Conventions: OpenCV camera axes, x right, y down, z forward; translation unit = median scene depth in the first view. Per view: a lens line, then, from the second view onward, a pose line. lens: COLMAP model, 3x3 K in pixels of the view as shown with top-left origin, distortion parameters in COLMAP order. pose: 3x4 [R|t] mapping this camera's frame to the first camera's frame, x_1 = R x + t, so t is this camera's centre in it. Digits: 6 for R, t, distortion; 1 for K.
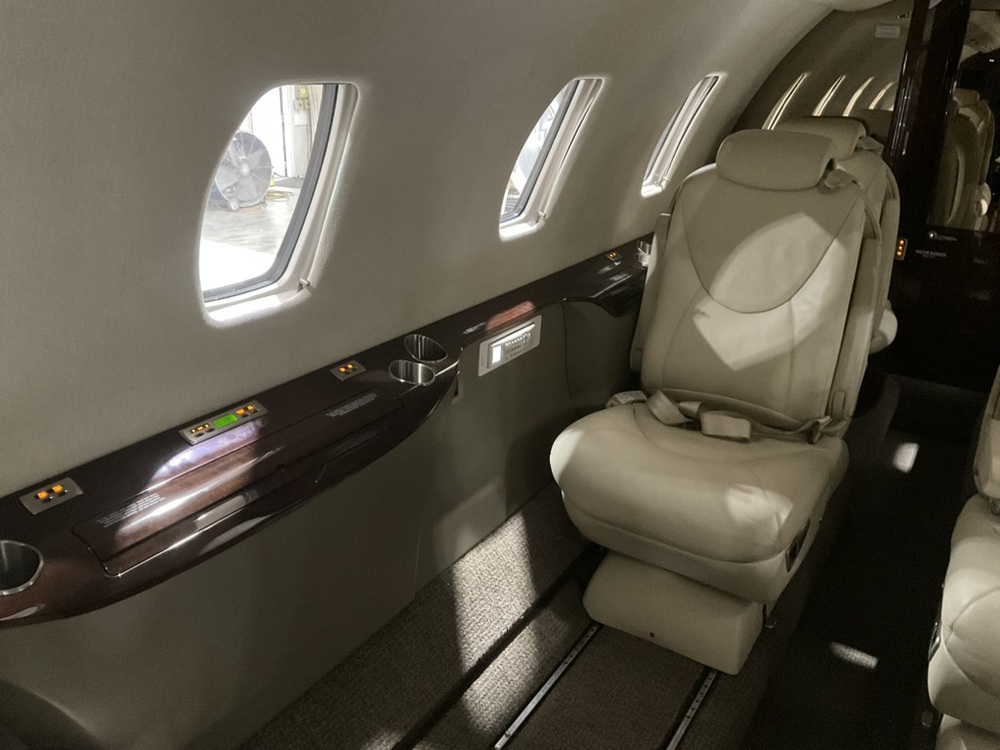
lens RADIAL K [[816.1, 0, 495.6], [0, 816.1, 374.2], [0, 0, 1]] dist [0.114247, -0.212601]
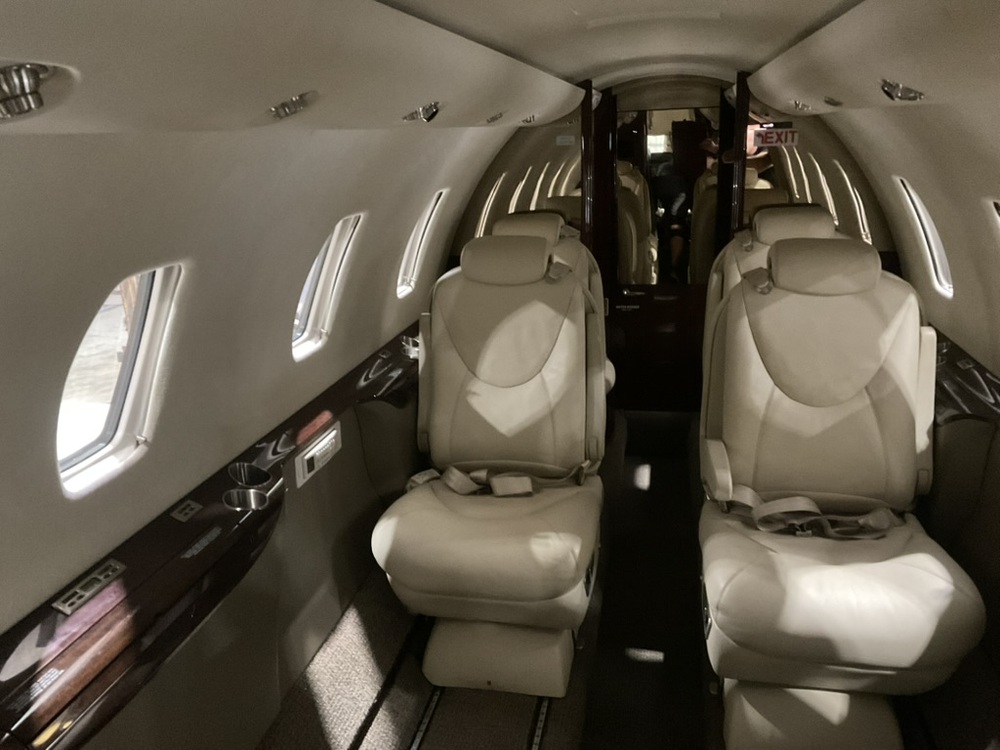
lens RADIAL K [[816.1, 0, 495.6], [0, 816.1, 374.2], [0, 0, 1]] dist [0.114247, -0.212601]
pose [[0.934907, -0.161436, 0.316049, -0.090255], [0.188463, 0.980443, -0.056689, -0.032664], [-0.300717, 0.112563, 0.947048, -0.119471]]
